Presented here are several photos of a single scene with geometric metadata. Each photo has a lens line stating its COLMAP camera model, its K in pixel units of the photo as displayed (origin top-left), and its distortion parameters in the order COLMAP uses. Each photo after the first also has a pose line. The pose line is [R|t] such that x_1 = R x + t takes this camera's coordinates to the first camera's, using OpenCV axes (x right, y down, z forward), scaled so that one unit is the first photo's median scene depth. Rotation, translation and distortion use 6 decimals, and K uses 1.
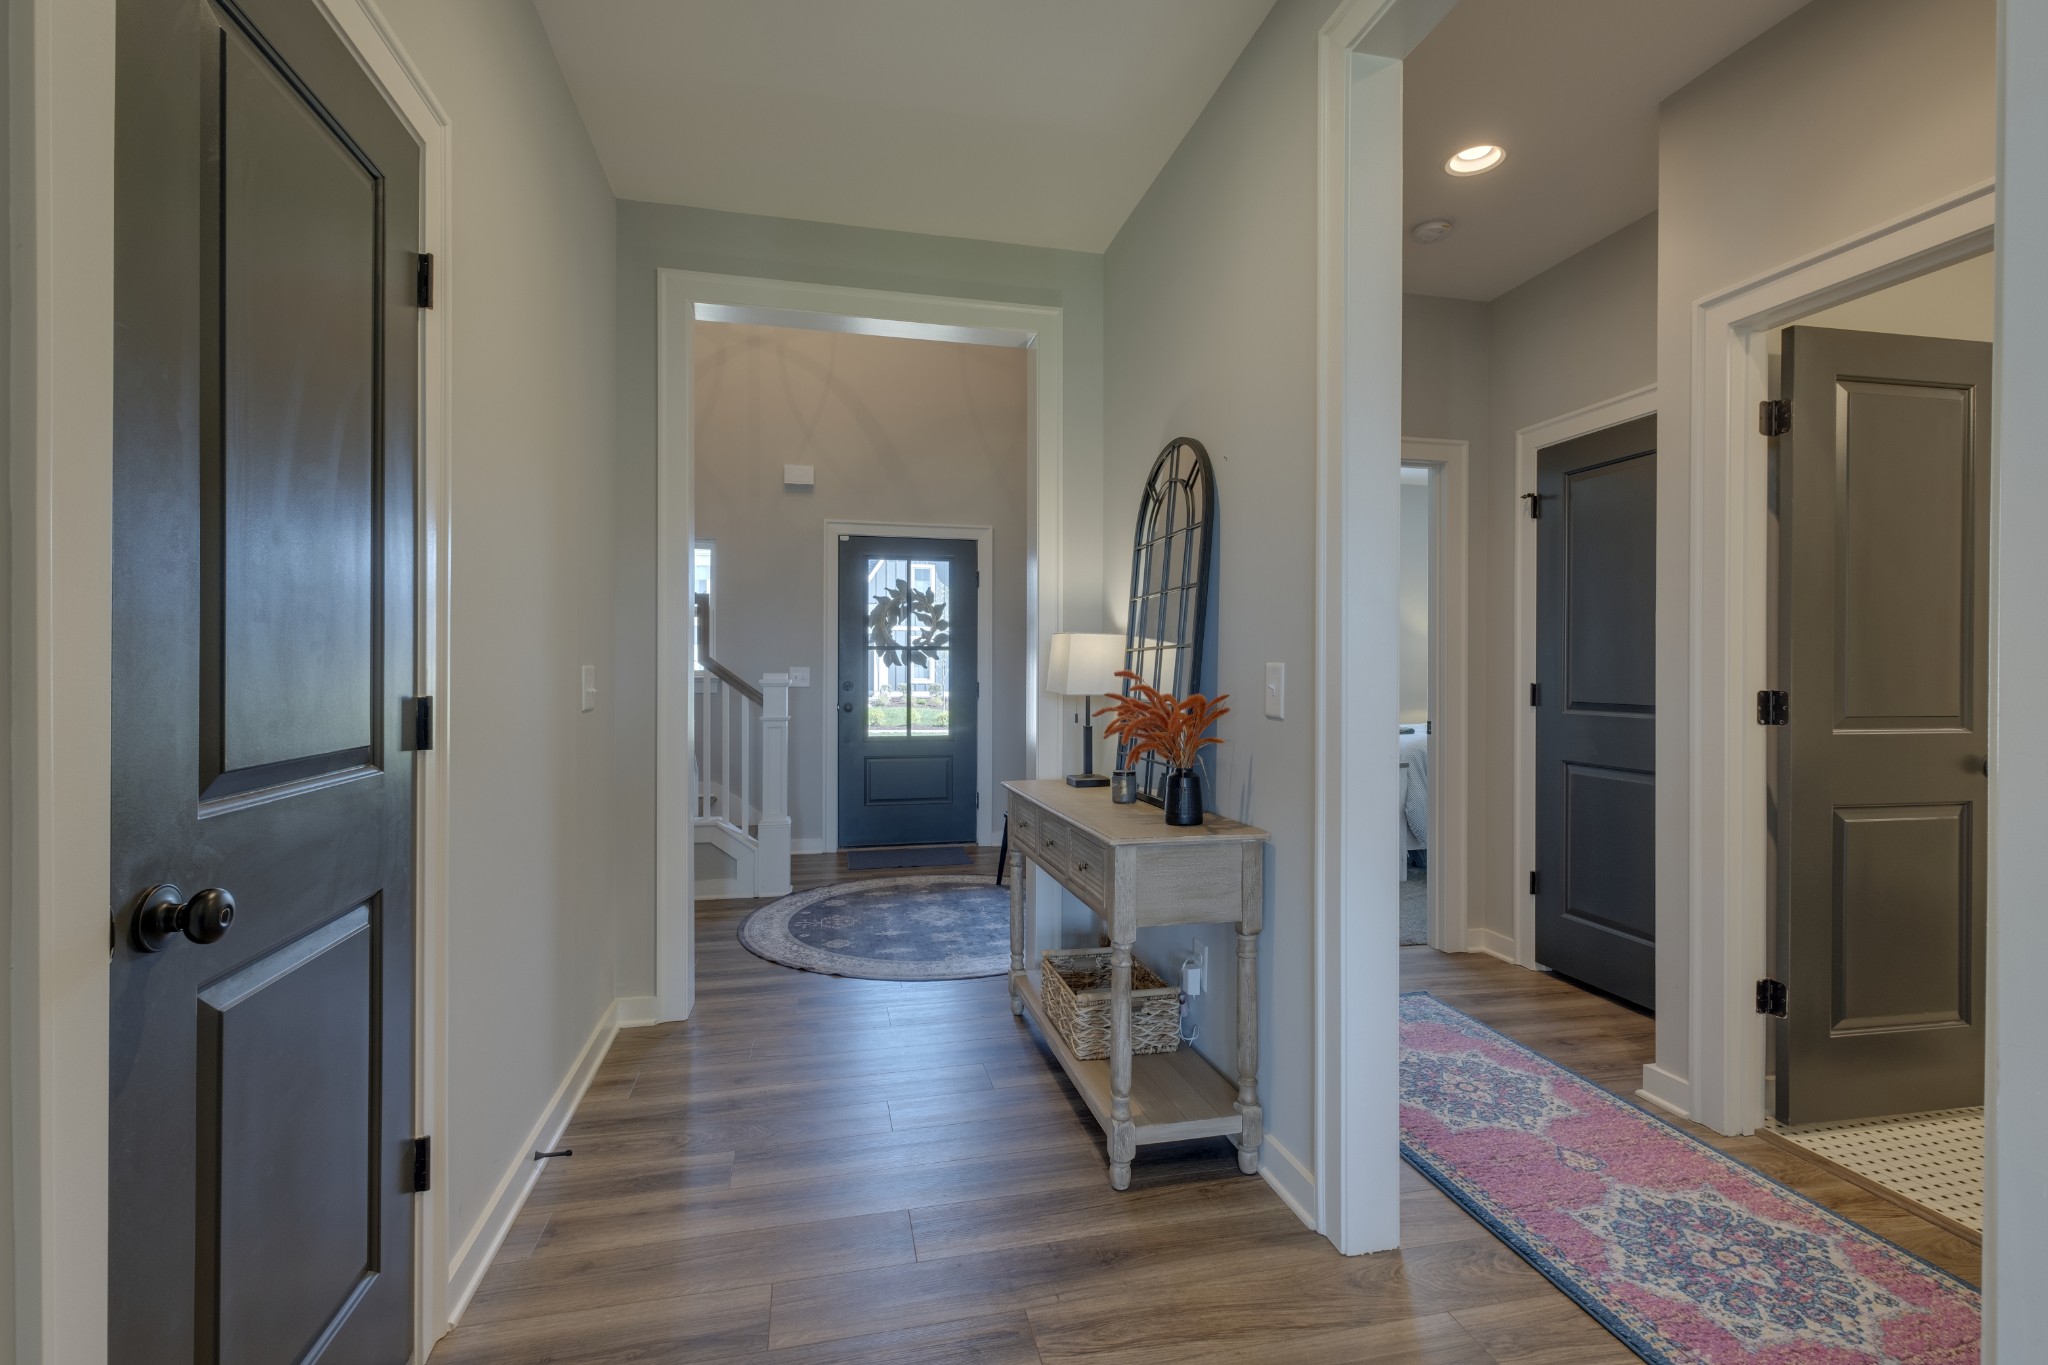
lens RADIAL K [[900.1, 0, 1019.0], [0, 900.1, 672.1], [0, 0, 1]] dist [-0.000302, 0.000050]
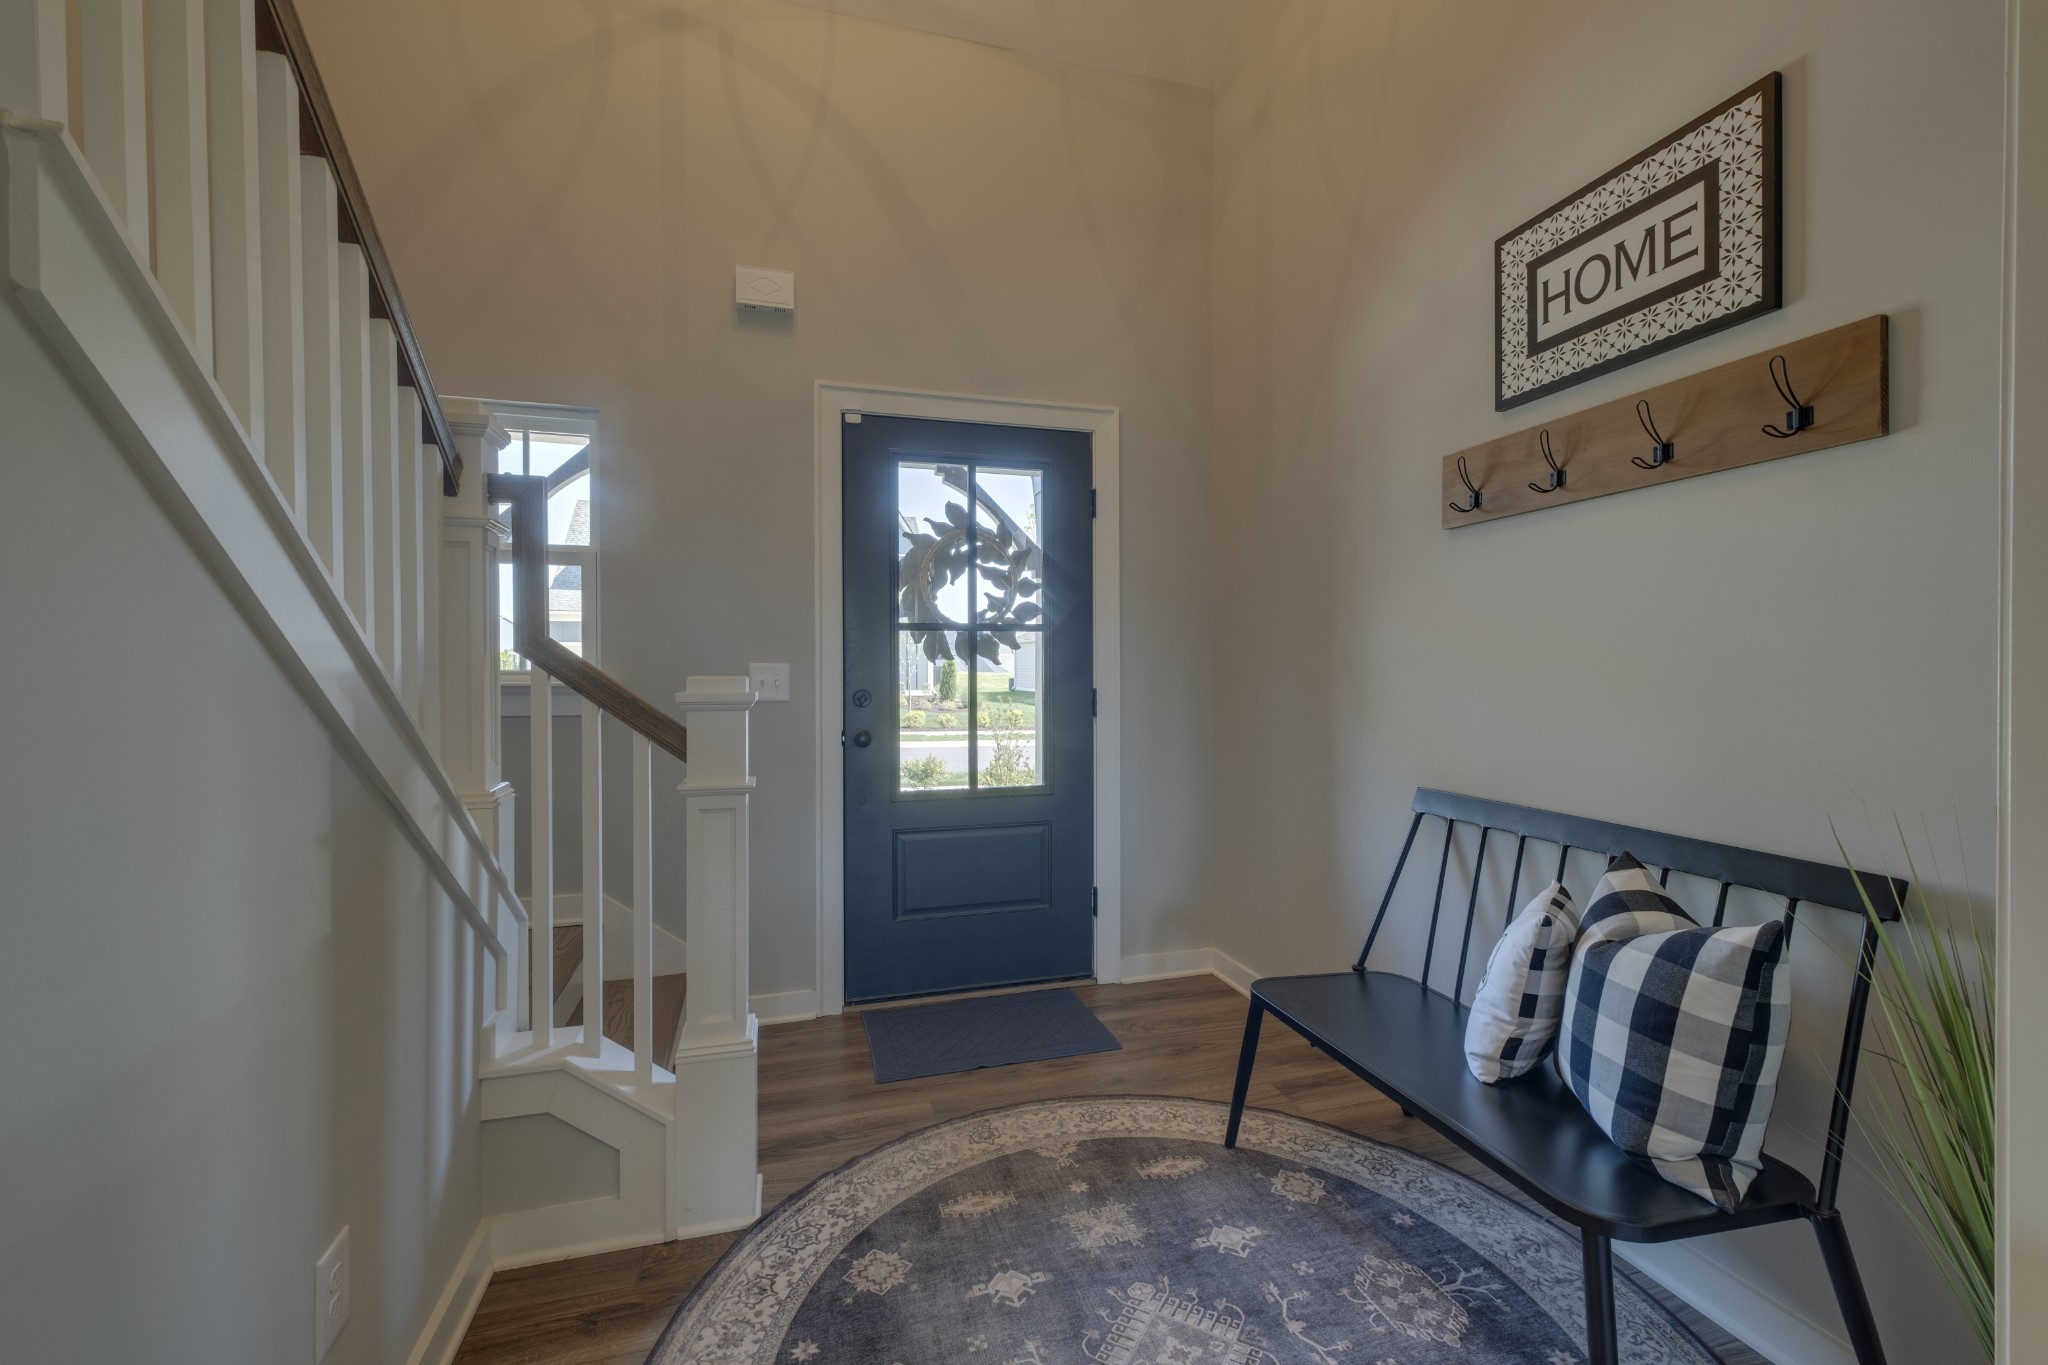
lens RADIAL K [[885.8, 0, 1031.4], [0, 885.8, 675.1], [0, 0, 1]] dist [0.013688, -0.003934]
pose [[0.998014, -0.005715, 0.062731, -0.119826], [0.005267, 0.999959, 0.007307, -0.001495], [-0.062770, -0.006962, 0.998004, 0.459840]]
